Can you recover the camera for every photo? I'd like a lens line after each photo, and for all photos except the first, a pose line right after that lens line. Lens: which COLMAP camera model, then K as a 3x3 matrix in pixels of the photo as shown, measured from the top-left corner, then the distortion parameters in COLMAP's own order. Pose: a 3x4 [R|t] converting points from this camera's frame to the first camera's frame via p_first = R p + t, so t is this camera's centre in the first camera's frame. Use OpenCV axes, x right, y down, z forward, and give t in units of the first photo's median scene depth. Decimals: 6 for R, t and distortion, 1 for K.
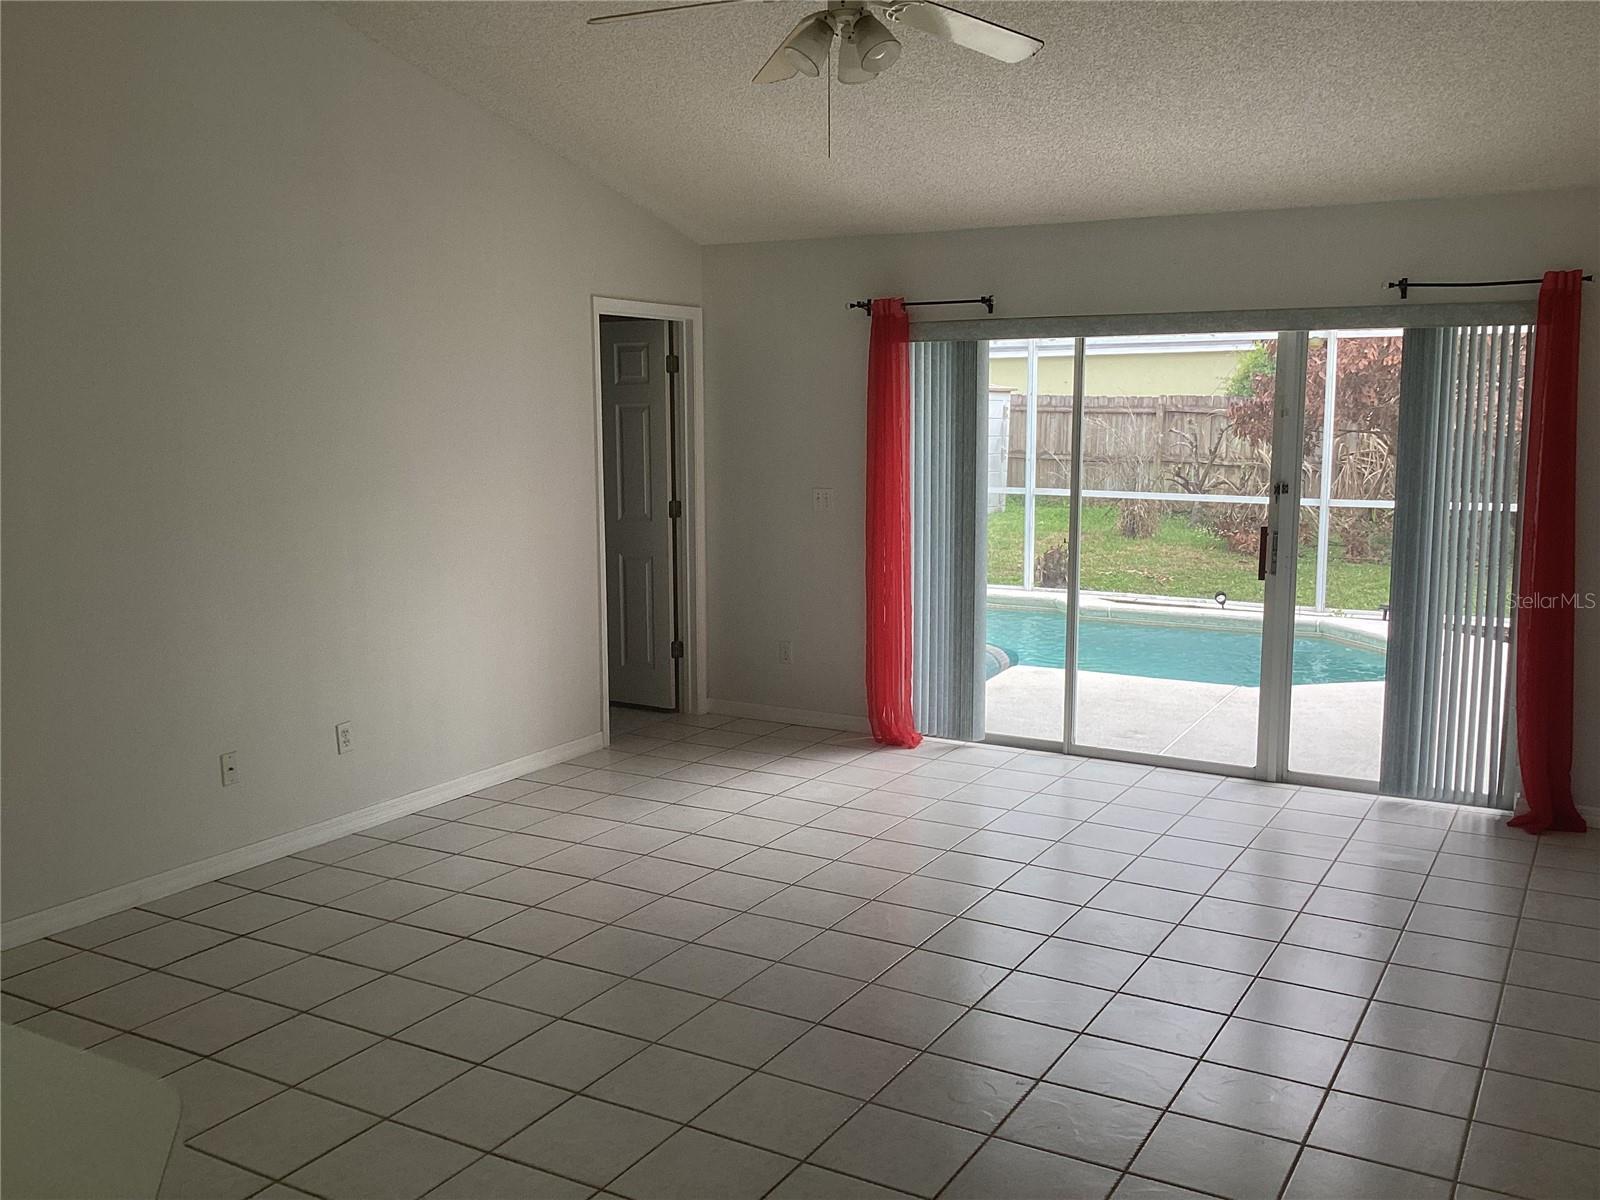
lens RADIAL K [[1437.8, 0, 798.5], [0, 1437.8, 602.1], [0, 0, 1]] dist [0.109557, -0.206598]
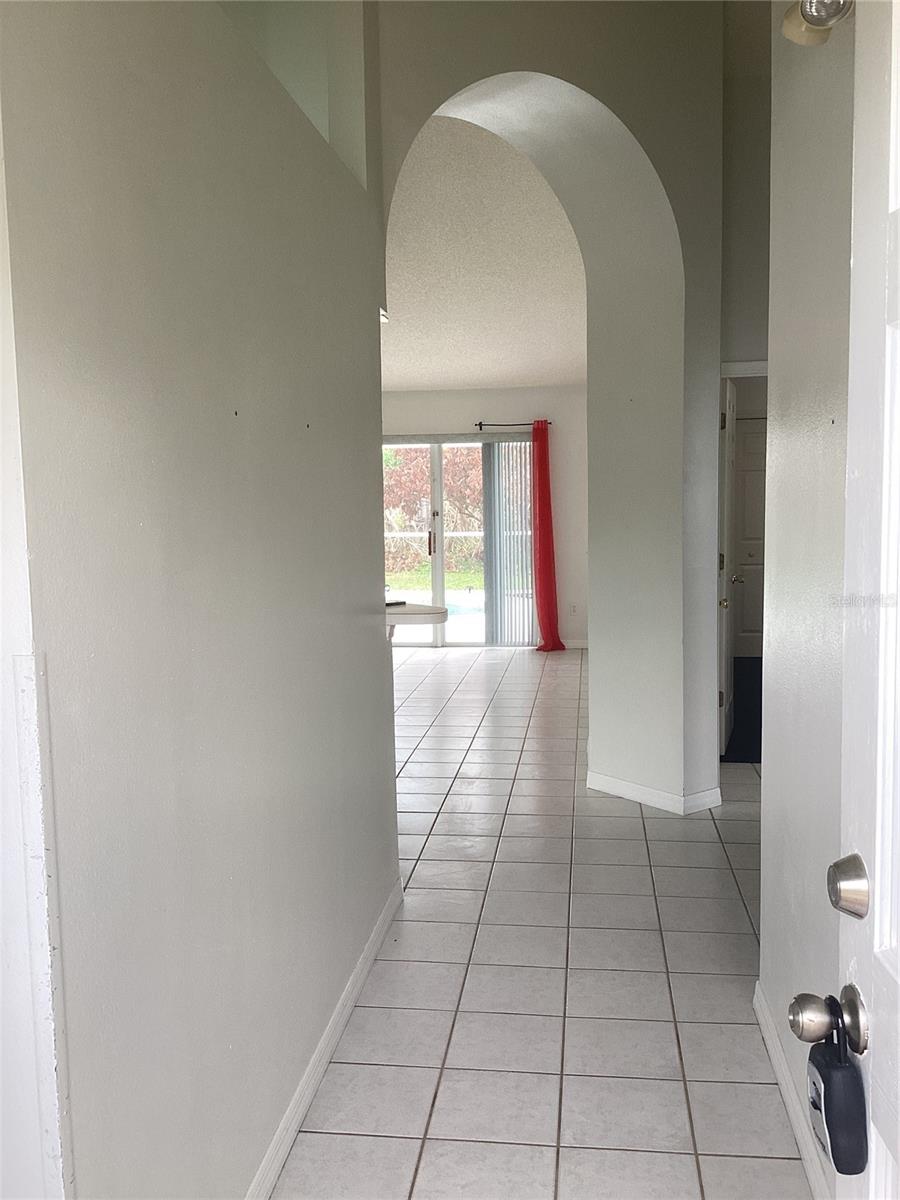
lens RADIAL K [[1078.3, 0, 451.3], [0, 1078.3, 593.5], [0, 0, 1]] dist [0.109557, -0.206598]
pose [[0.927158, -0.044666, 0.371998, -0.277527], [0.065392, 0.996921, -0.043280, 0.120989], [-0.368919, 0.064453, 0.927224, -0.557428]]
